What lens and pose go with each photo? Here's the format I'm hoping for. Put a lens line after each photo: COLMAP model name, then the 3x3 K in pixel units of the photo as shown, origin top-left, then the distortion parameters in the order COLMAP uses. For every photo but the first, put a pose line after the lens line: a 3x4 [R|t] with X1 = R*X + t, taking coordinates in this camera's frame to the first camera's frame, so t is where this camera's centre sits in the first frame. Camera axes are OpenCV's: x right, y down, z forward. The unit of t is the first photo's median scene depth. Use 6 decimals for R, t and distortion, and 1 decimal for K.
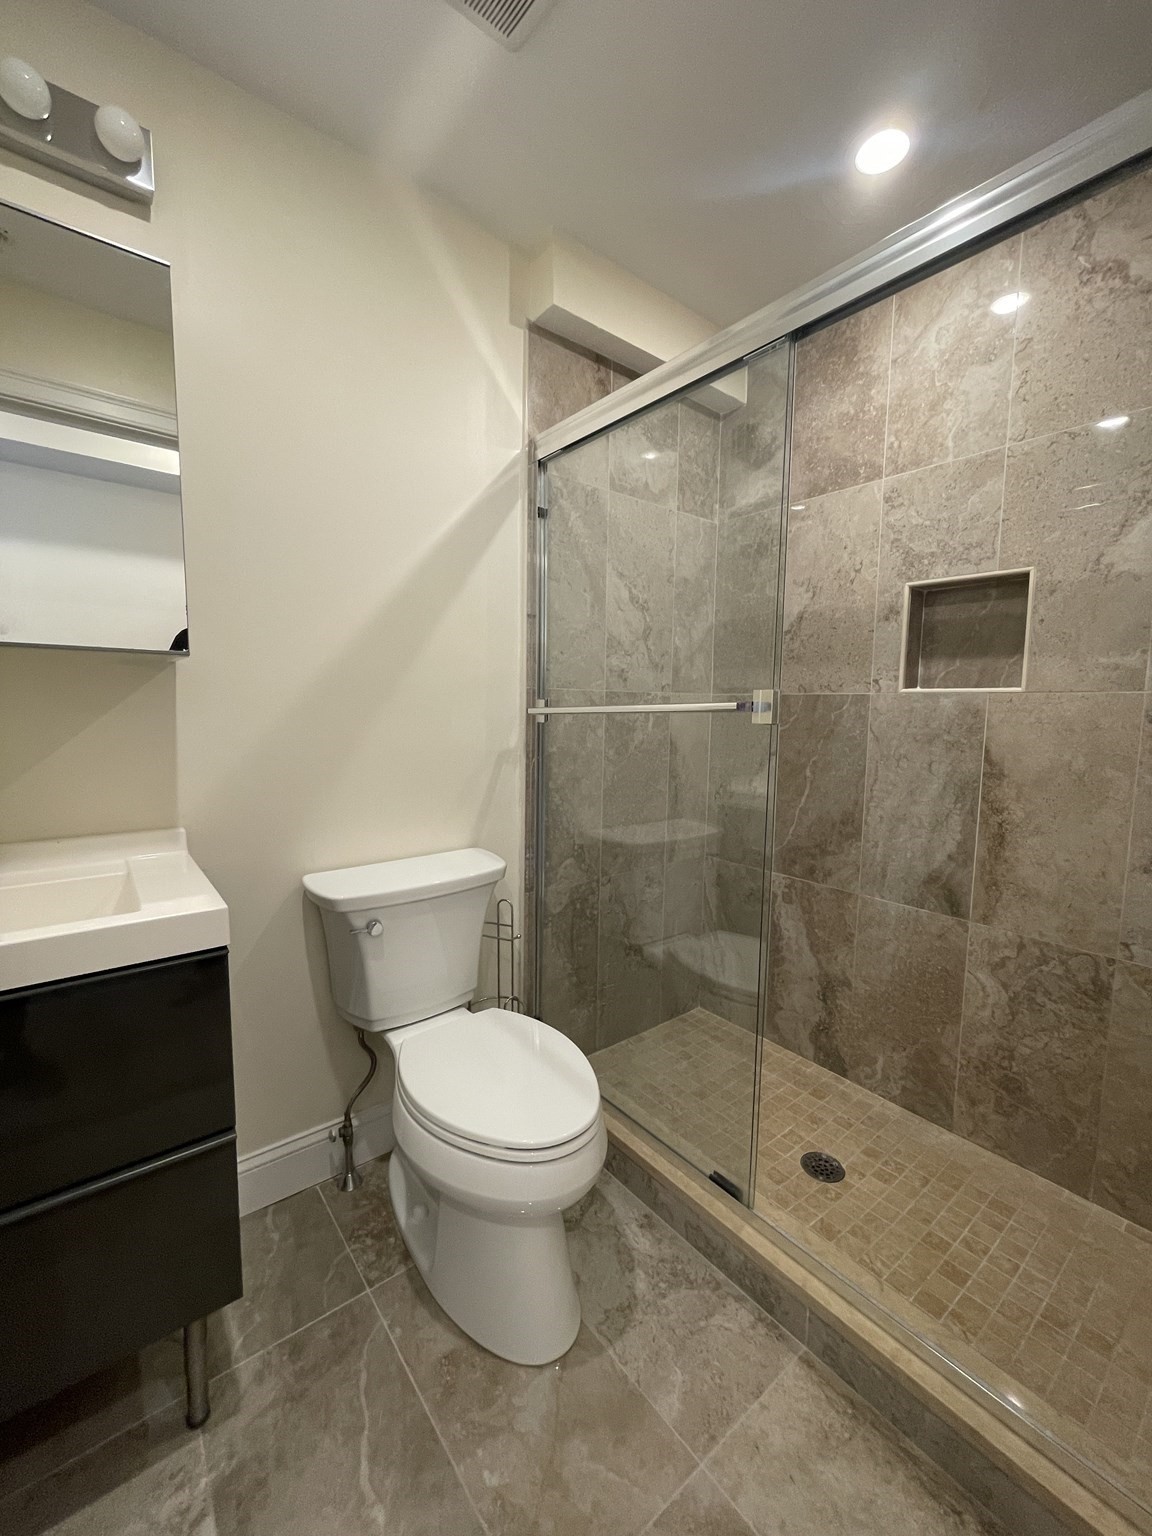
lens RADIAL K [[621.2, 0, 576.0], [0, 621.2, 768.0], [0, 0, 1]] dist [-0.002710, 0.000014]
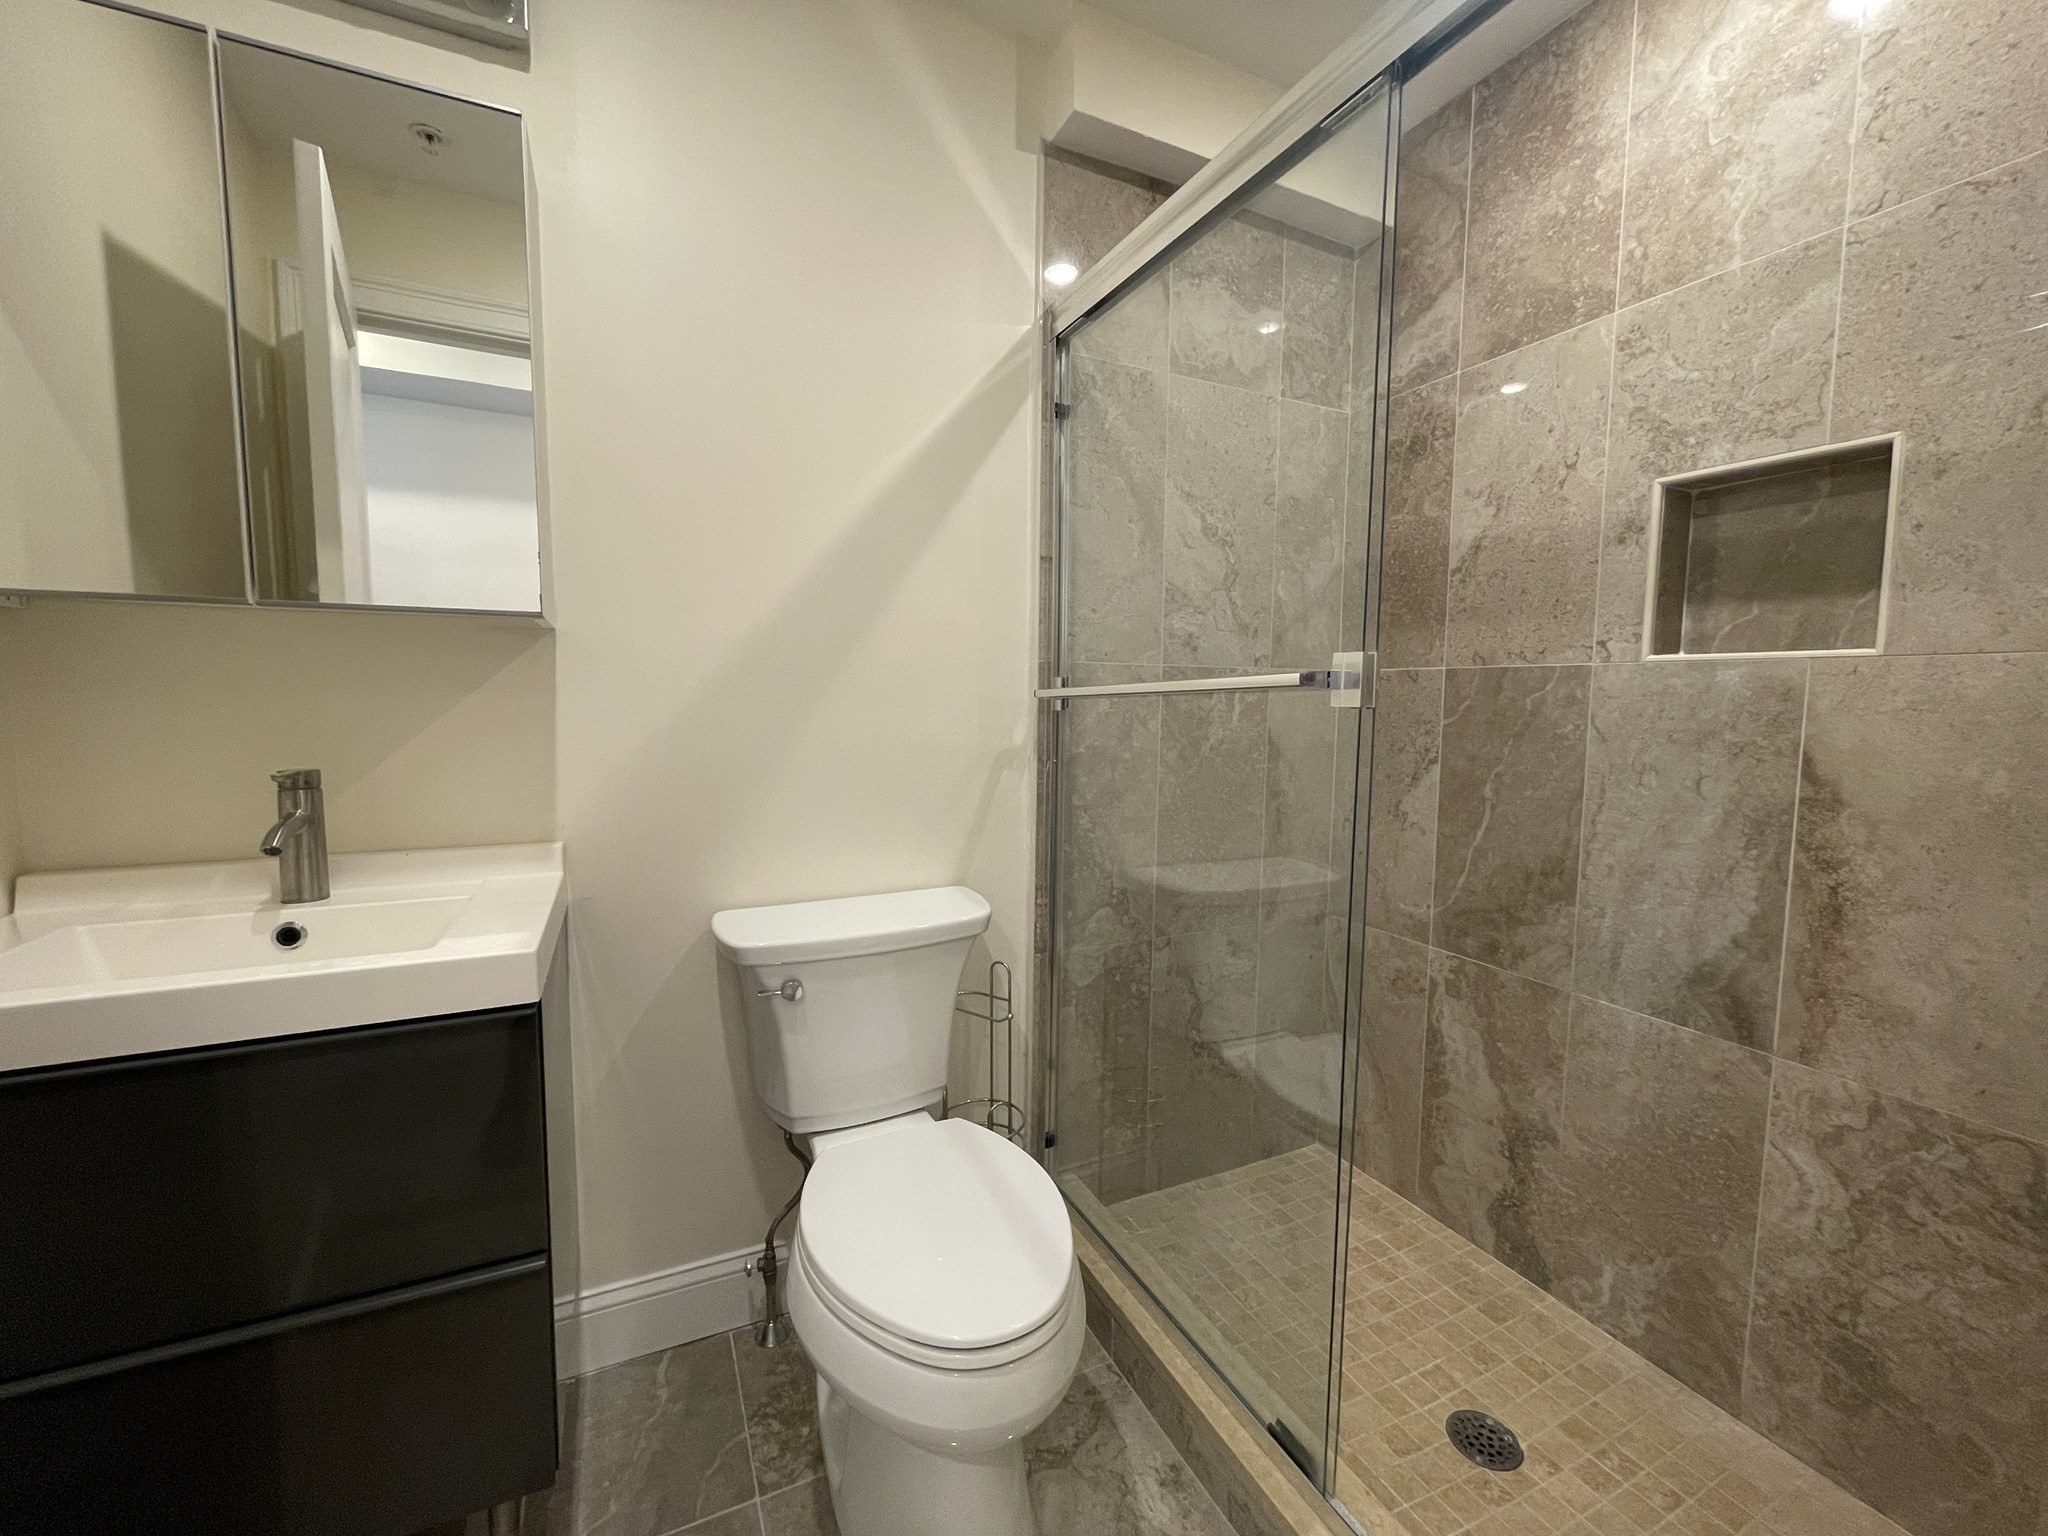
lens RADIAL K [[828.3, 0, 1024.0], [0, 828.3, 764.6], [0, 0, 1]] dist [-0.002710, 0.000014]
pose [[0.974655, 0.016190, -0.223125, 0.121021], [-0.020417, 0.999653, -0.016650, 0.004098], [0.222778, 0.020784, 0.974648, 0.091200]]
